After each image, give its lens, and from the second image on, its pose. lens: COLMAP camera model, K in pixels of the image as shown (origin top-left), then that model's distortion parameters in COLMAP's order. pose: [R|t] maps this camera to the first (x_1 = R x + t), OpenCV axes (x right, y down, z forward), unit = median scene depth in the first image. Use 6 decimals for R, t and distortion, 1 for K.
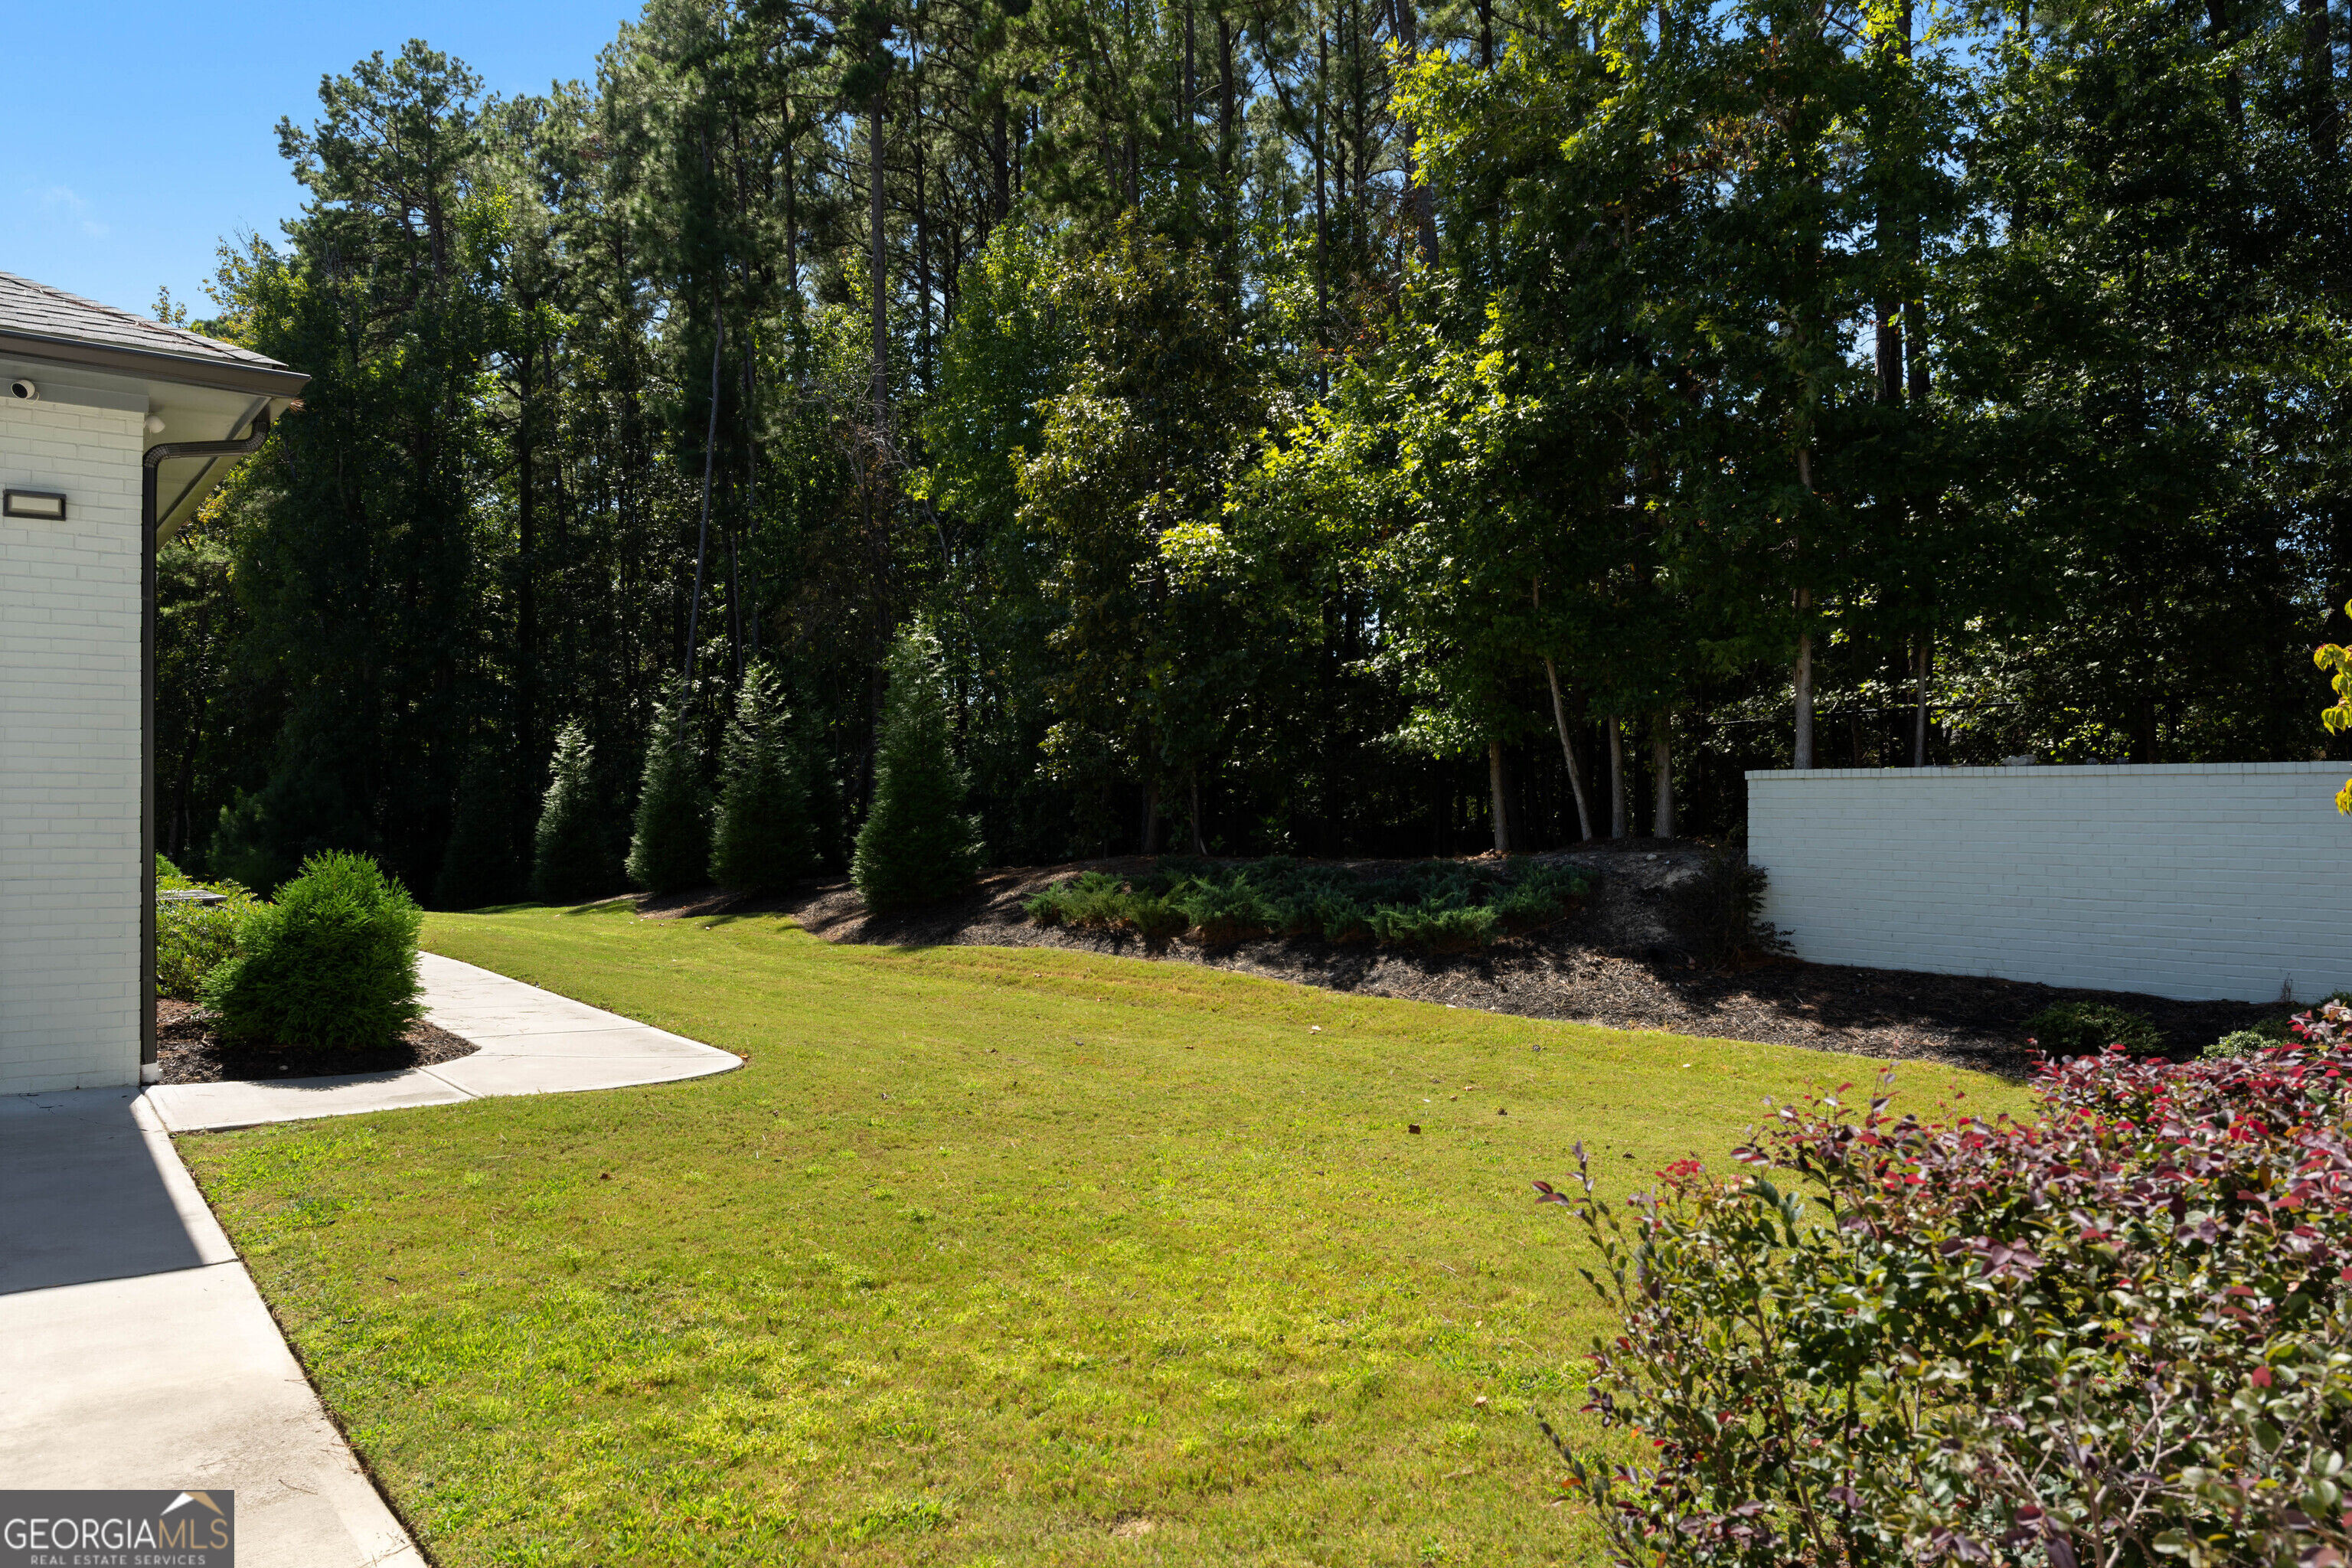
lens RADIAL K [[1706.5, 0, 1184.3], [0, 1706.5, 784.6], [0, 0, 1]] dist [0.006045, -0.001138]
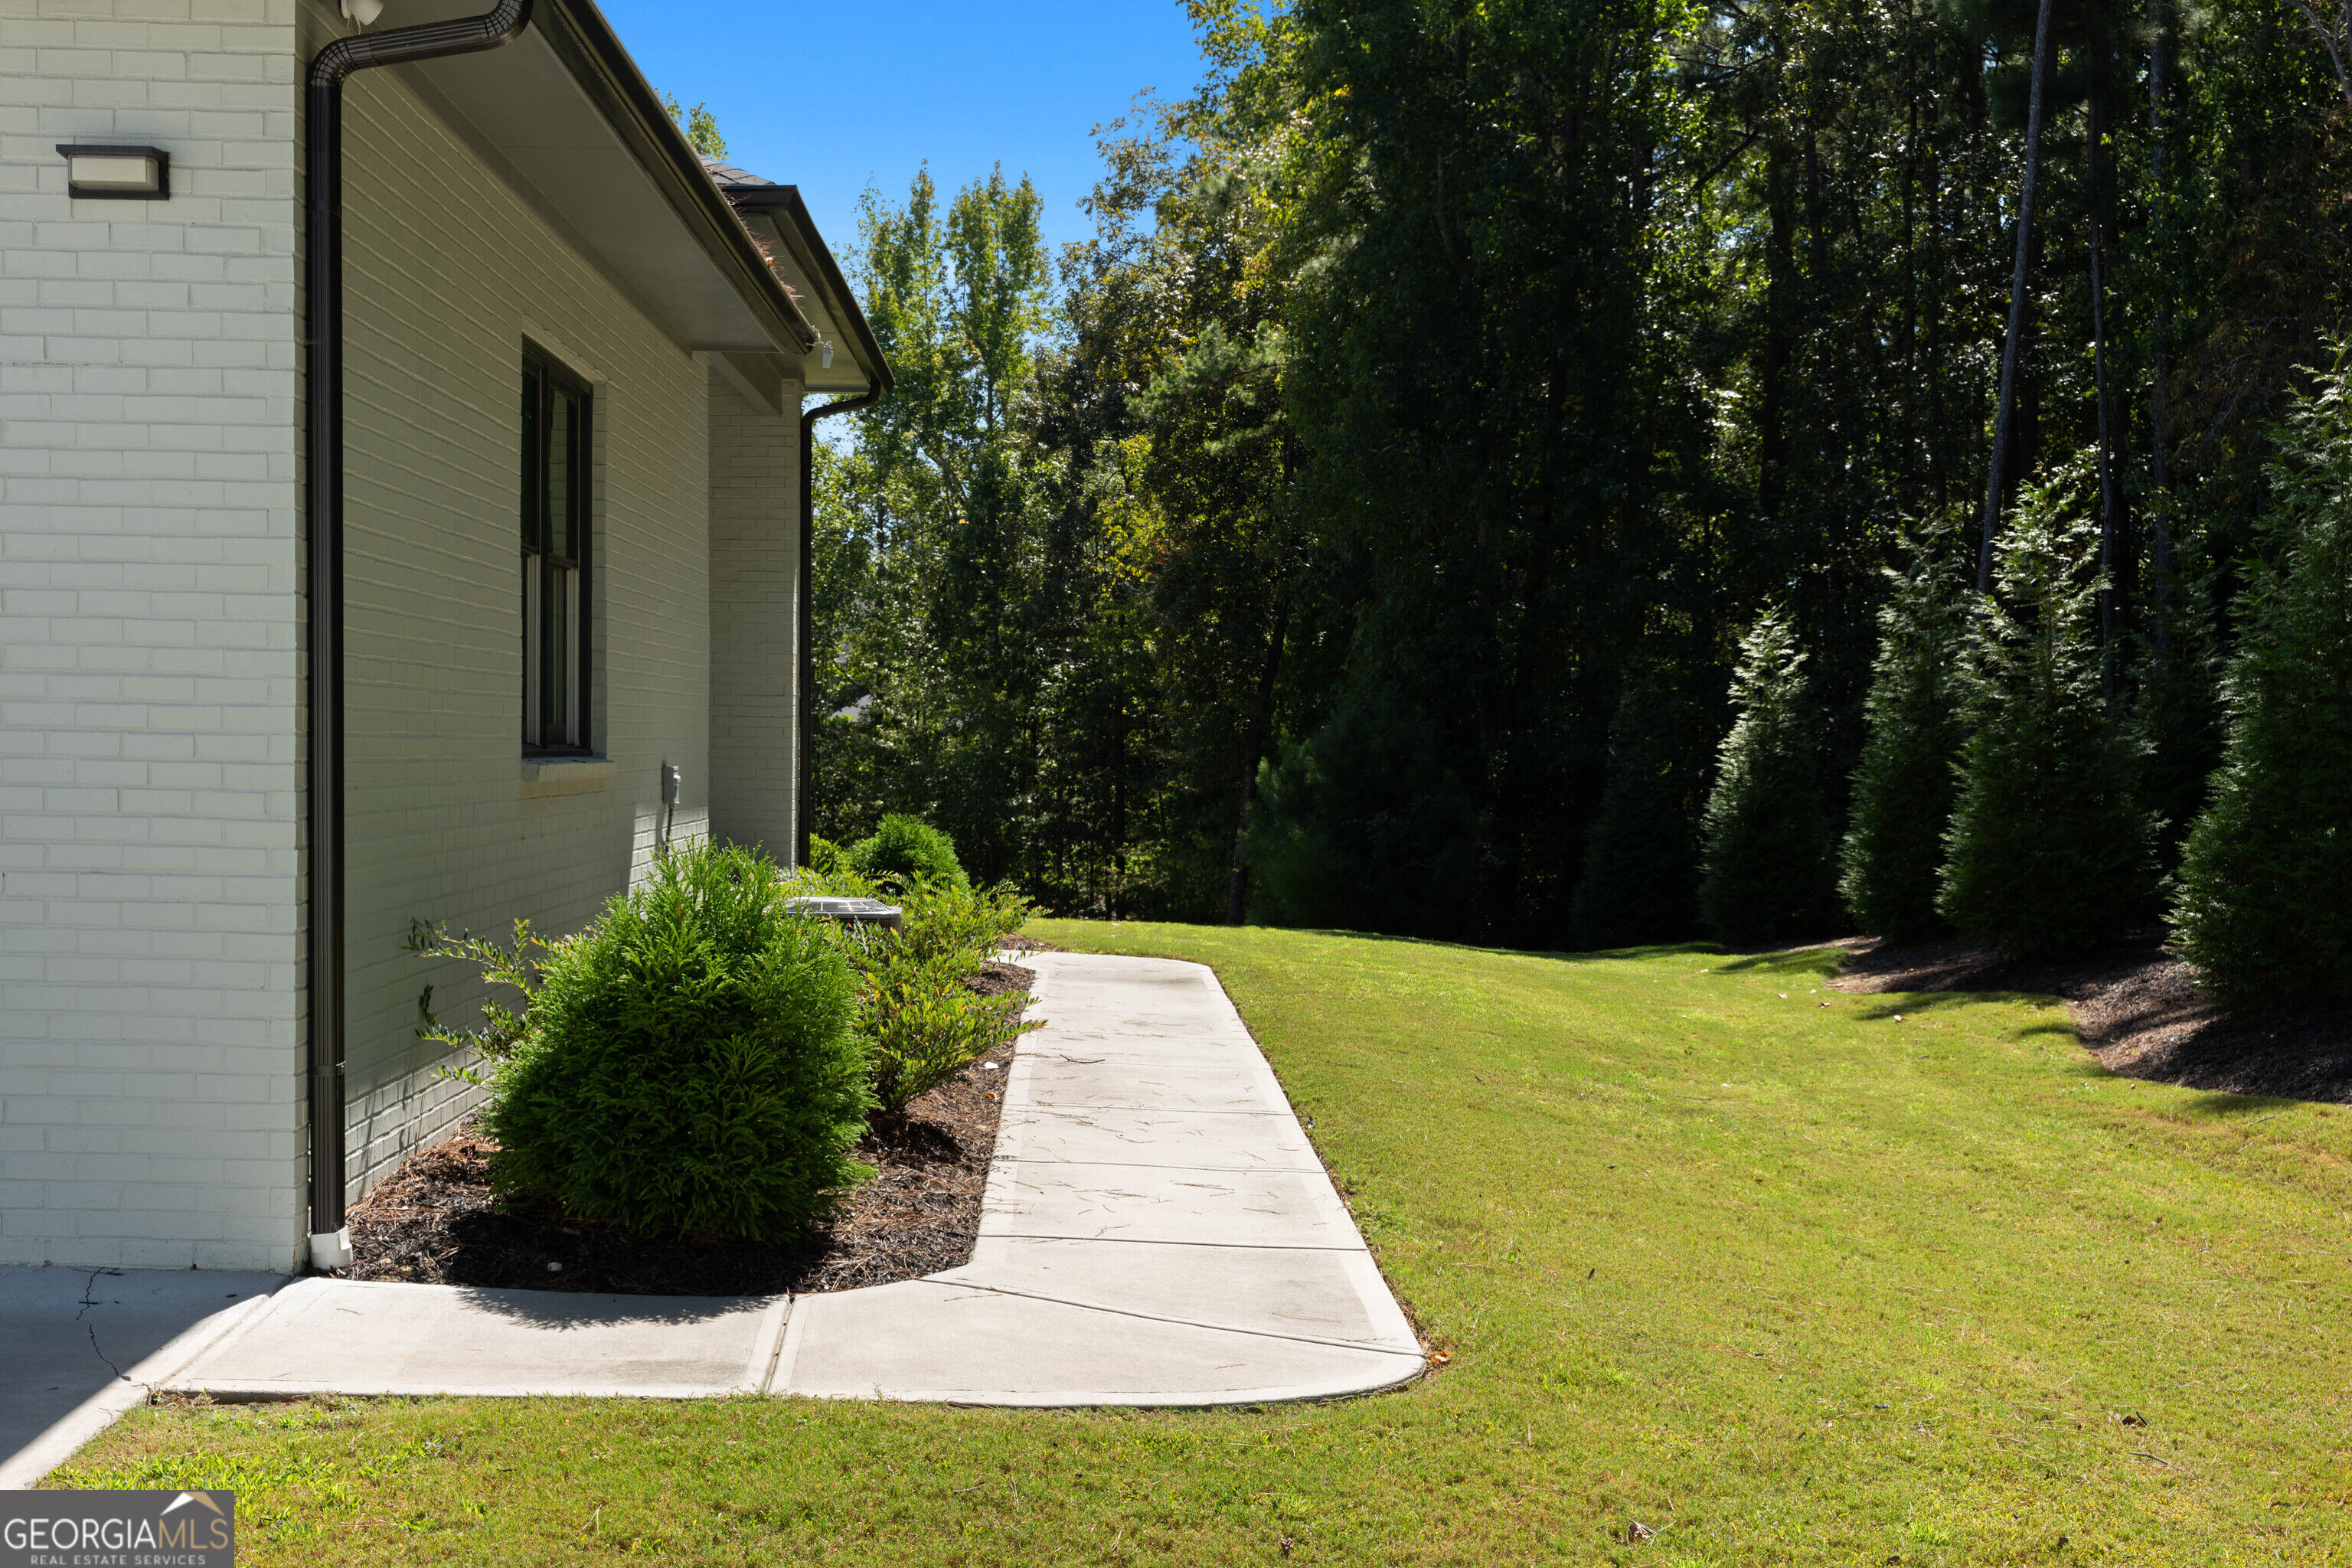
lens RADIAL K [[2877.8, 0, 1176.4], [0, 2877.8, 790.4], [0, 0, 1]] dist [0.002651, 0.000000]
pose [[0.787846, 0.022116, -0.615475, 0.065107], [-0.011054, 0.999702, 0.021772, 0.002642], [0.615773, -0.010350, 0.787855, 0.218657]]
